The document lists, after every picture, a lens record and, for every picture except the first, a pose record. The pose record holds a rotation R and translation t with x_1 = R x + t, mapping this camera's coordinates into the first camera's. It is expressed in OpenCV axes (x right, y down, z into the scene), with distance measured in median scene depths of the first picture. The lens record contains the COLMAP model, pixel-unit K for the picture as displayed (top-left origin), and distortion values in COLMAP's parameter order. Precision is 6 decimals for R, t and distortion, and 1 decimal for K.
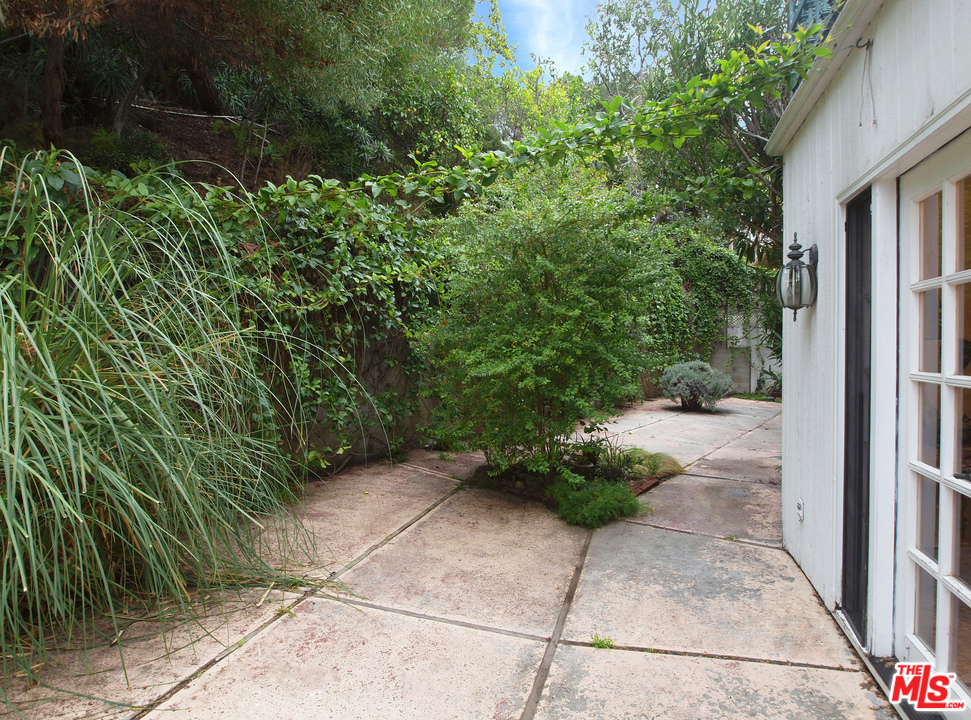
lens RADIAL K [[537.1, 0, 485.5], [0, 537.1, 360.0], [0, 0, 1]] dist [-0.006144, -0.001226]
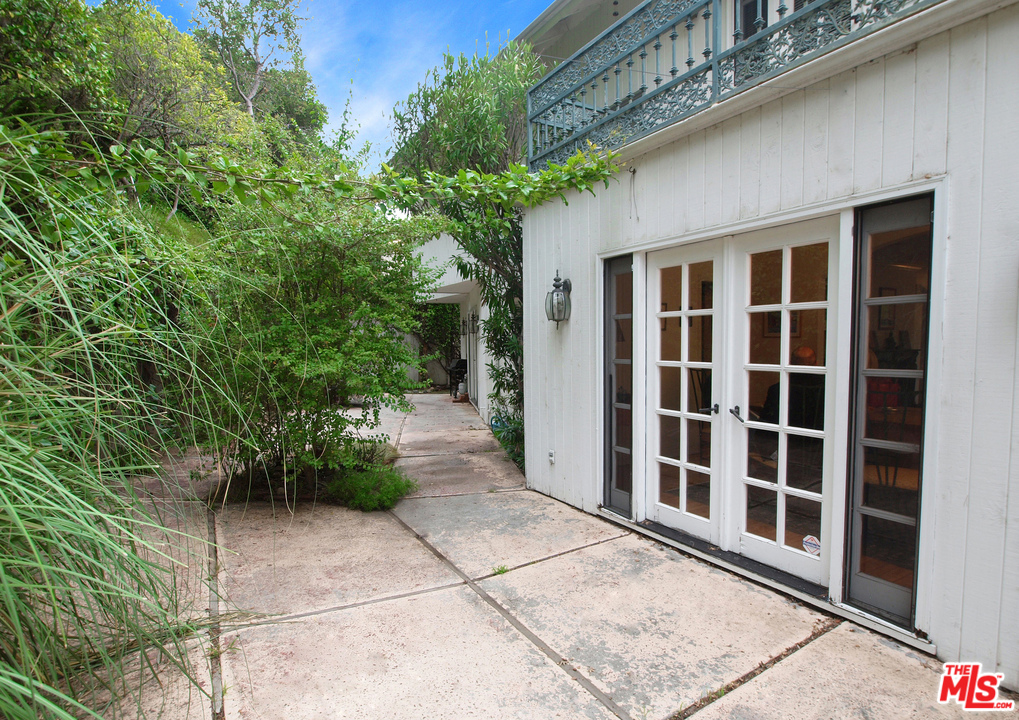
lens RADIAL K [[559.6, 0, 509.7], [0, 559.6, 376.5], [0, 0, 1]] dist [0.001218, 0.000150]
pose [[0.684770, -0.043174, 0.727480, -0.620760], [0.018199, 0.998945, 0.042154, -0.009994], [-0.728532, -0.015626, 0.684833, 0.030870]]
